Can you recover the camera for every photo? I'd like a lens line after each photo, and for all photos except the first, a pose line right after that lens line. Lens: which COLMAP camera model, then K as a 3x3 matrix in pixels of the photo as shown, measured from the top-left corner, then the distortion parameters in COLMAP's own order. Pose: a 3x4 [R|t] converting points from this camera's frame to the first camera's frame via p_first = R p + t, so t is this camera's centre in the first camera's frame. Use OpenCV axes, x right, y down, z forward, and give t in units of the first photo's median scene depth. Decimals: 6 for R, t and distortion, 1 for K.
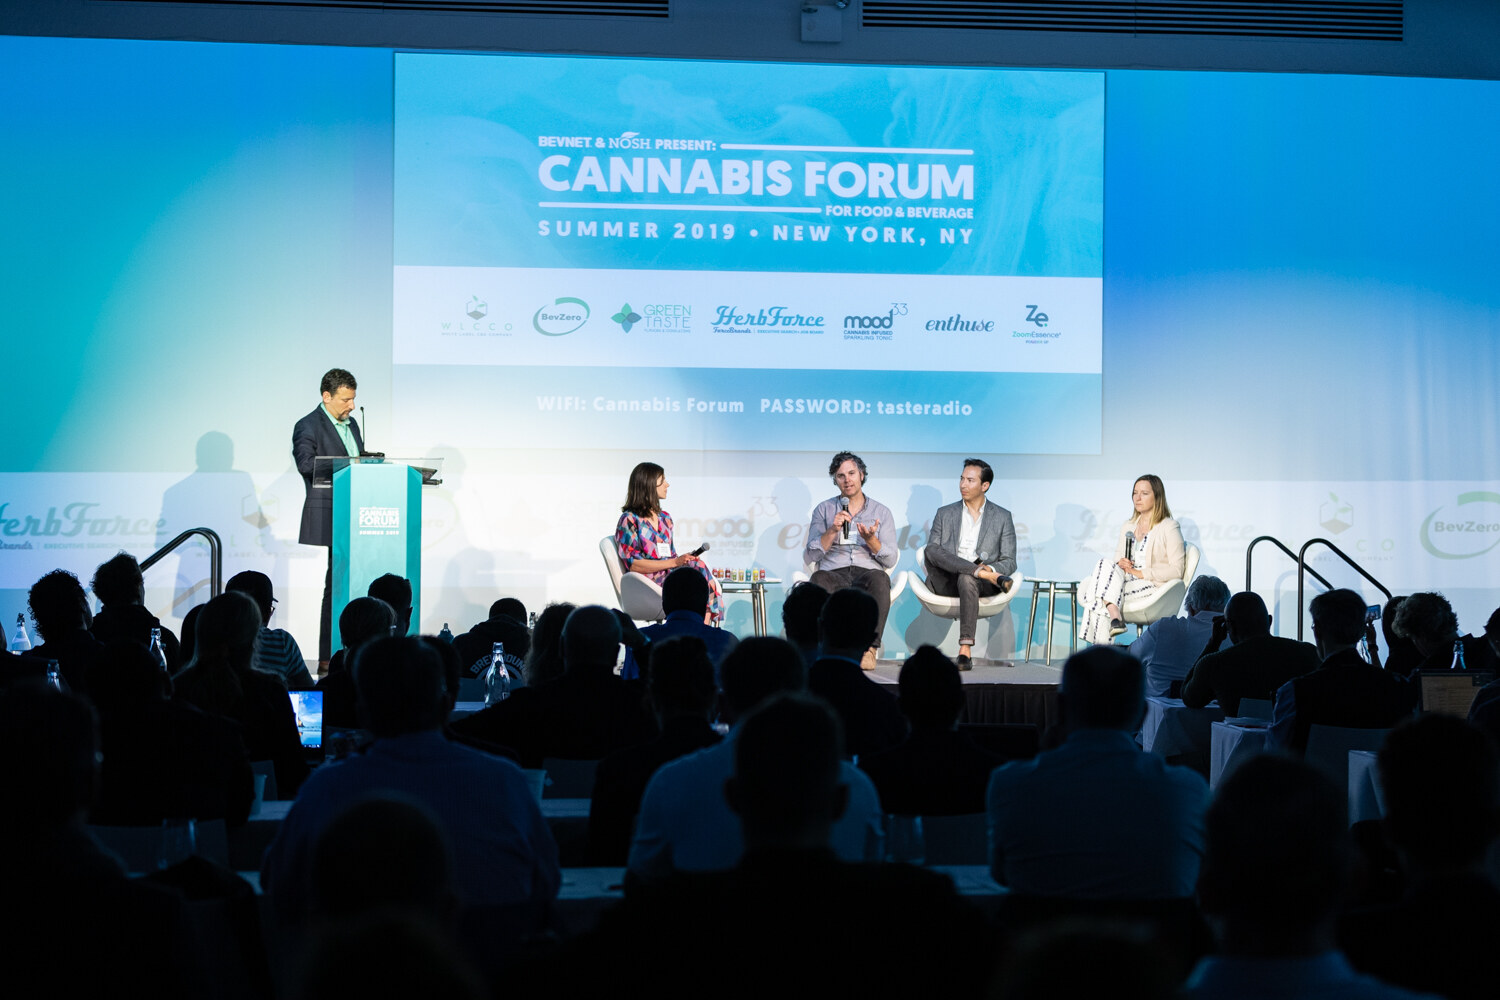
lens RADIAL K [[3088.0, 0, 750.0], [0, 3088.0, 500.0], [0, 0, 1]] dist [0.038760, -0.220238]
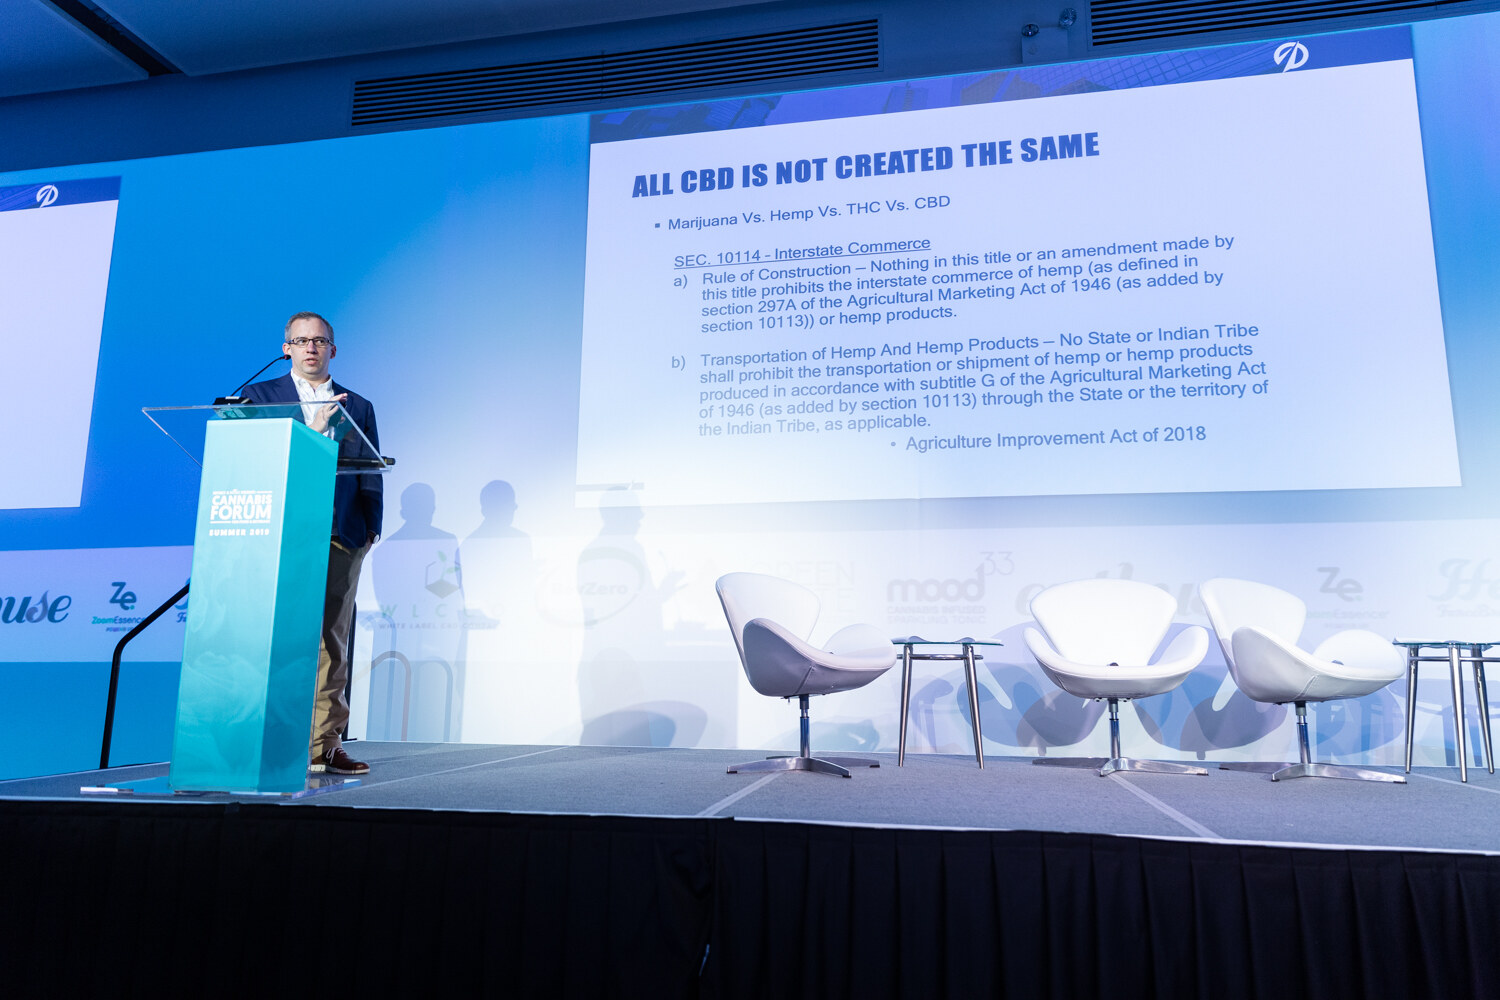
lens RADIAL K [[1021.3, 0, 750.4], [0, 1021.3, 494.3], [0, 0, 1]] dist [0.019104, -0.002228]
pose [[0.947440, -0.055907, -0.315012, 0.029594], [-0.000931, 0.984128, -0.177459, 0.032562], [0.319933, 0.168425, 0.932350, 0.723366]]
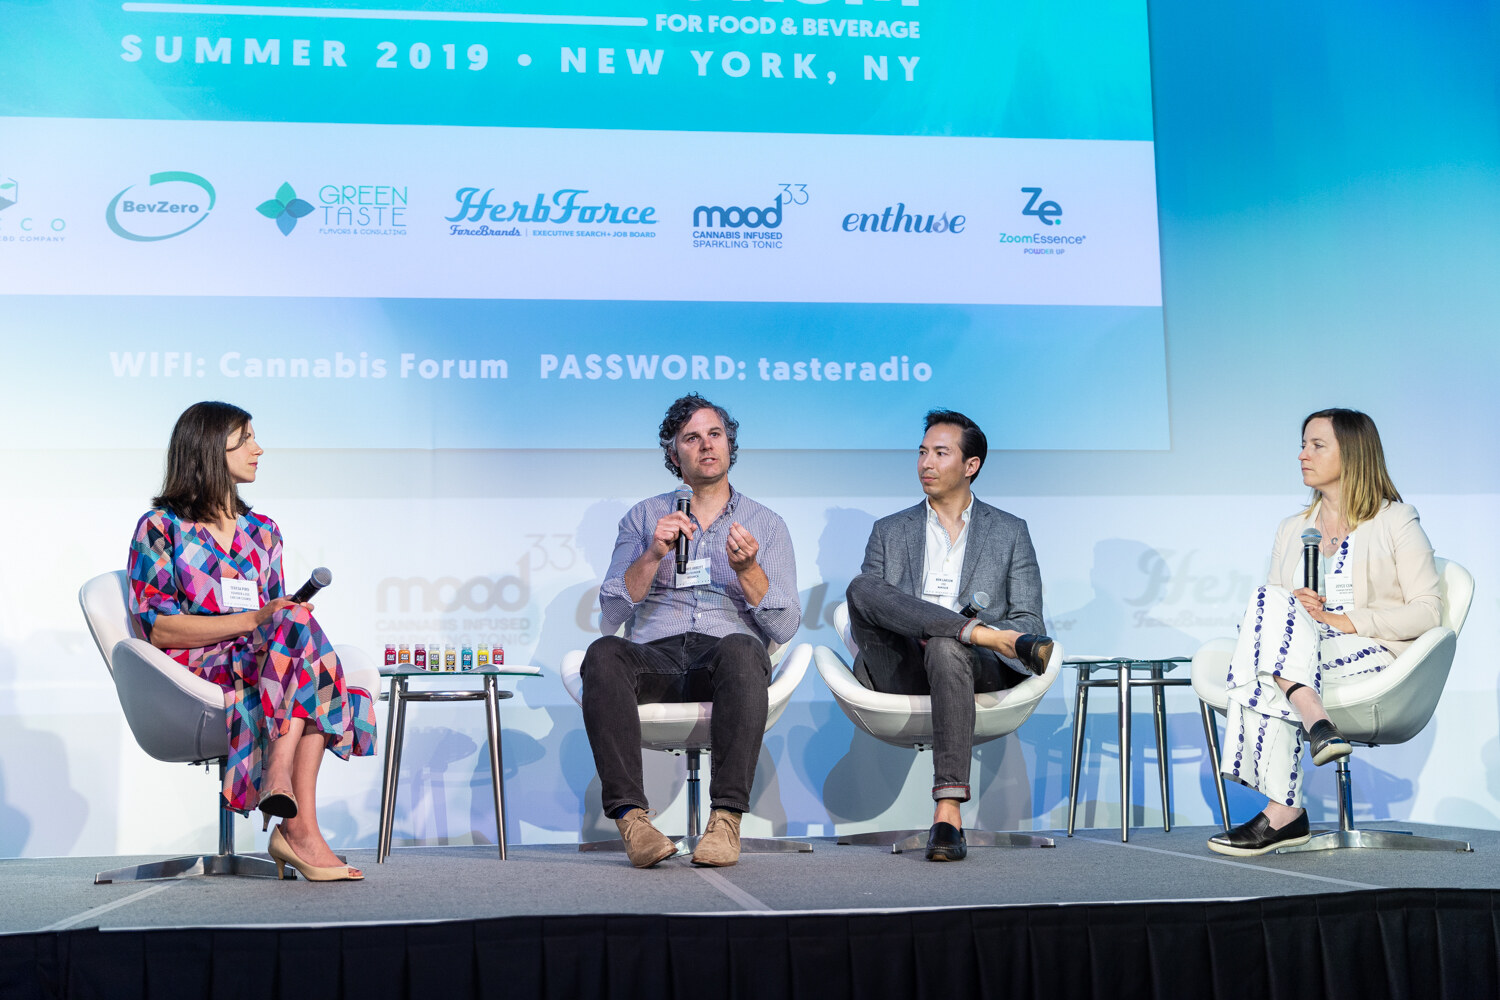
lens RADIAL K [[1816.2, 0, 750.0], [0, 1816.2, 500.0], [0, 0, 1]] dist [0.002258, -0.002433]
pose [[0.999542, -0.028680, -0.009660, 0.042585], [0.027130, 0.990624, -0.133893, 0.036041], [0.013409, 0.133569, 0.990949, 0.692505]]
